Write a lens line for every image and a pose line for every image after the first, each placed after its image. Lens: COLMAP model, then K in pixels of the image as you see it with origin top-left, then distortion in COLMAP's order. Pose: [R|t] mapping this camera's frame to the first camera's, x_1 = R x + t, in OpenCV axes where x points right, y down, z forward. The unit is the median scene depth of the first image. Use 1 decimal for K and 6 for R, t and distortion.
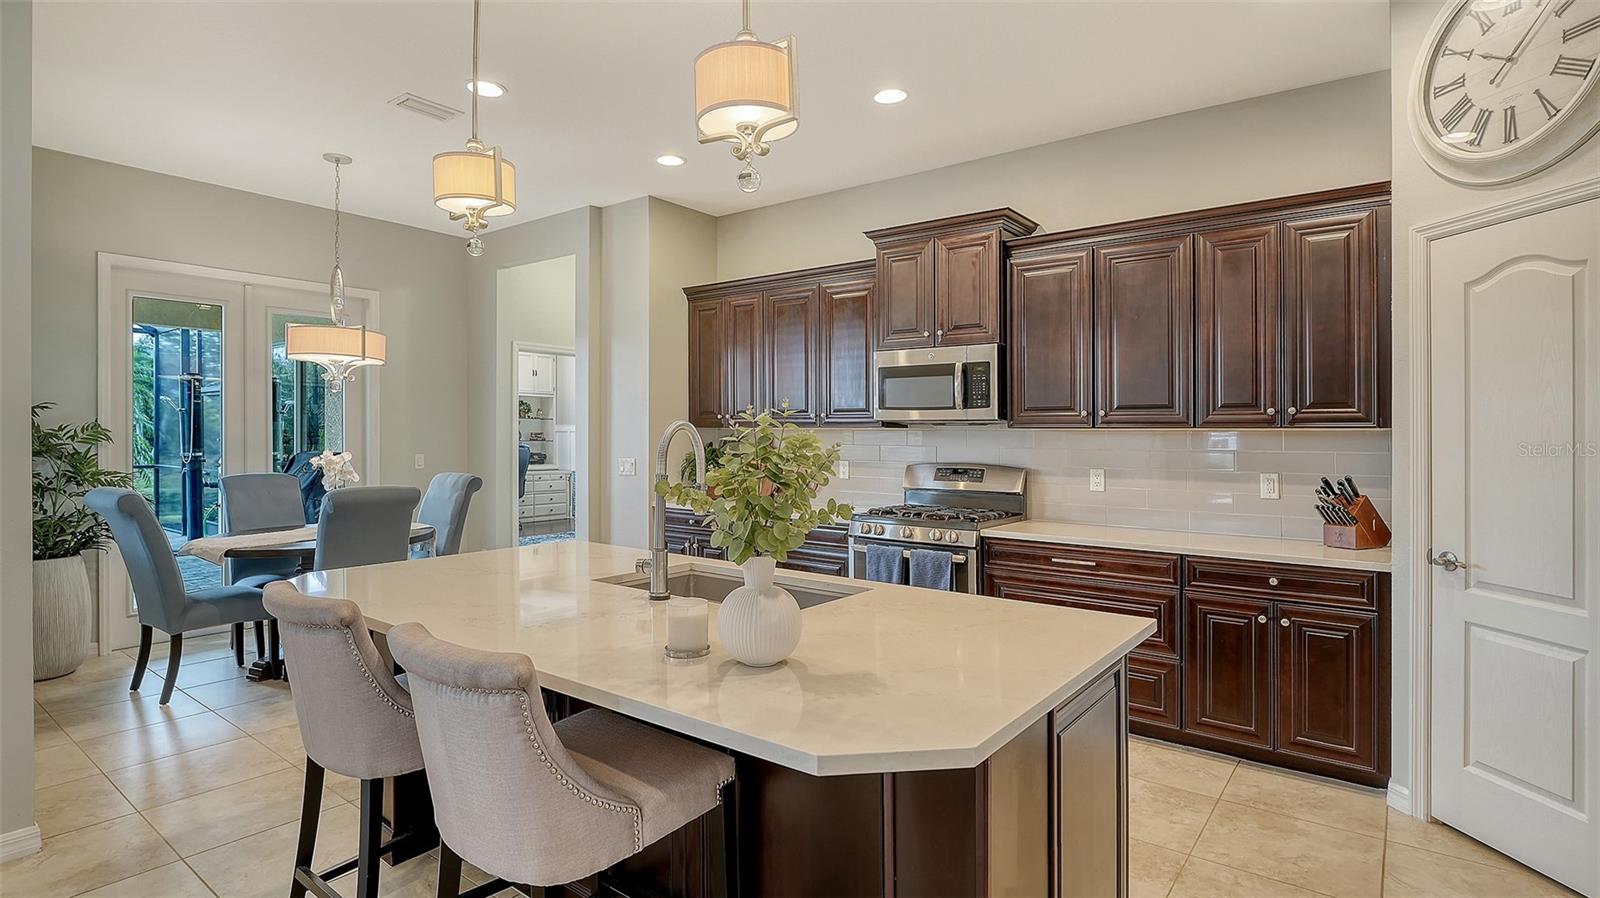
lens RADIAL K [[795.4, 0, 788.3], [0, 795.4, 432.4], [0, 0, 1]] dist [-0.004035, -0.000328]
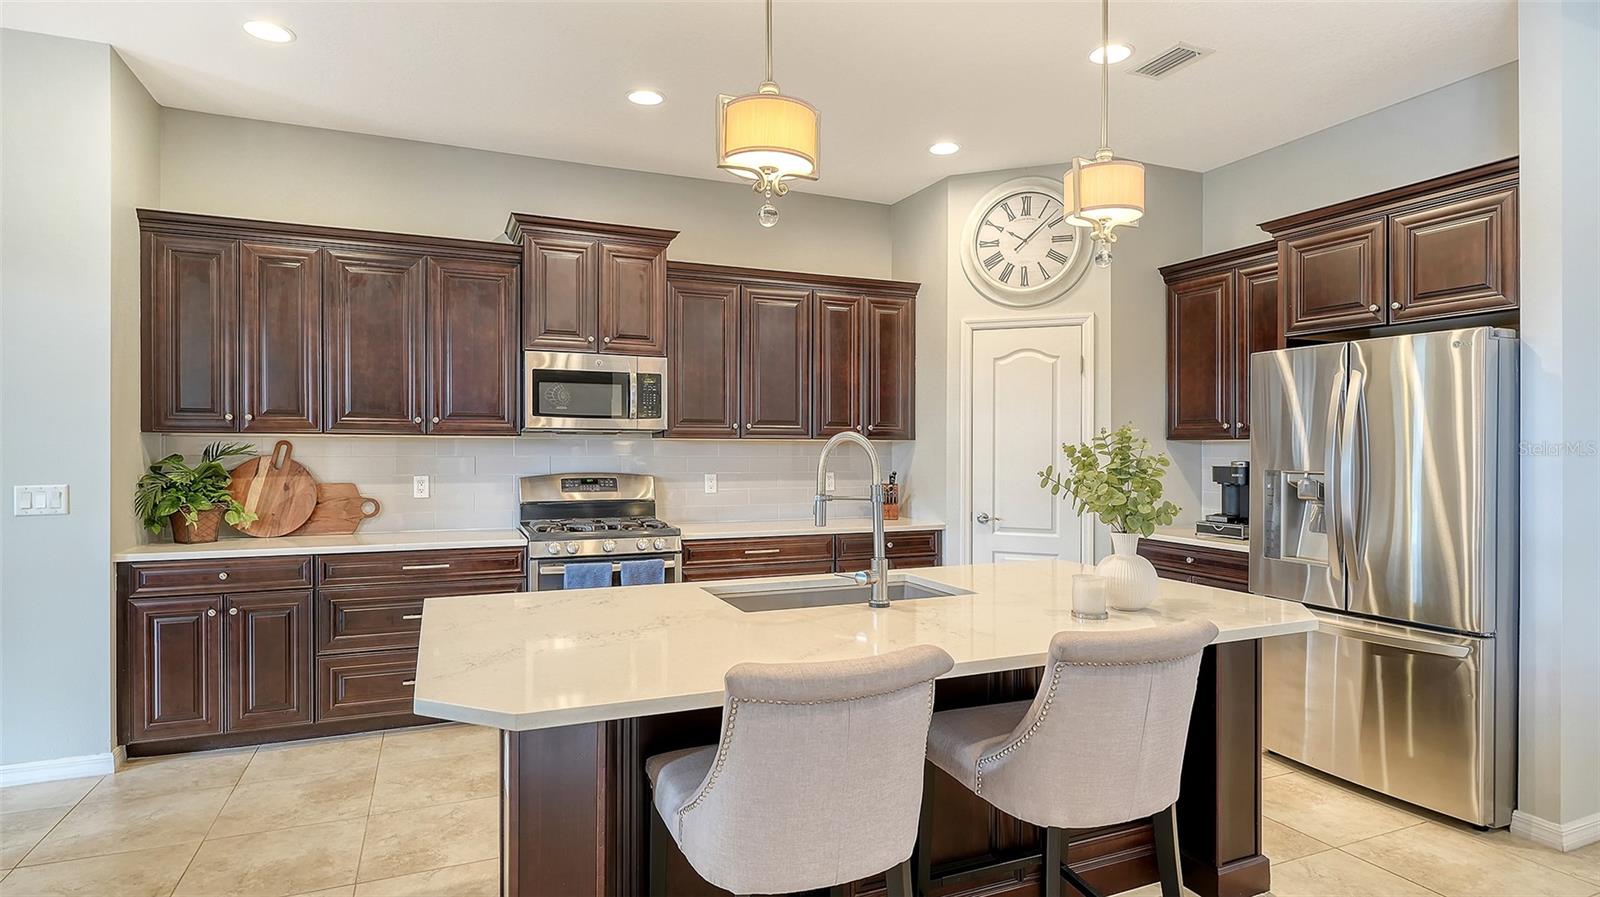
lens RADIAL K [[833.3, 0, 793.7], [0, 833.3, 449.6], [0, 0, 1]] dist [-0.000632, -0.000355]
pose [[0.481248, -0.005667, 0.876566, -0.570360], [-0.004412, 0.999951, 0.008887, -0.000509], [-0.876573, -0.008144, 0.481200, 0.291567]]
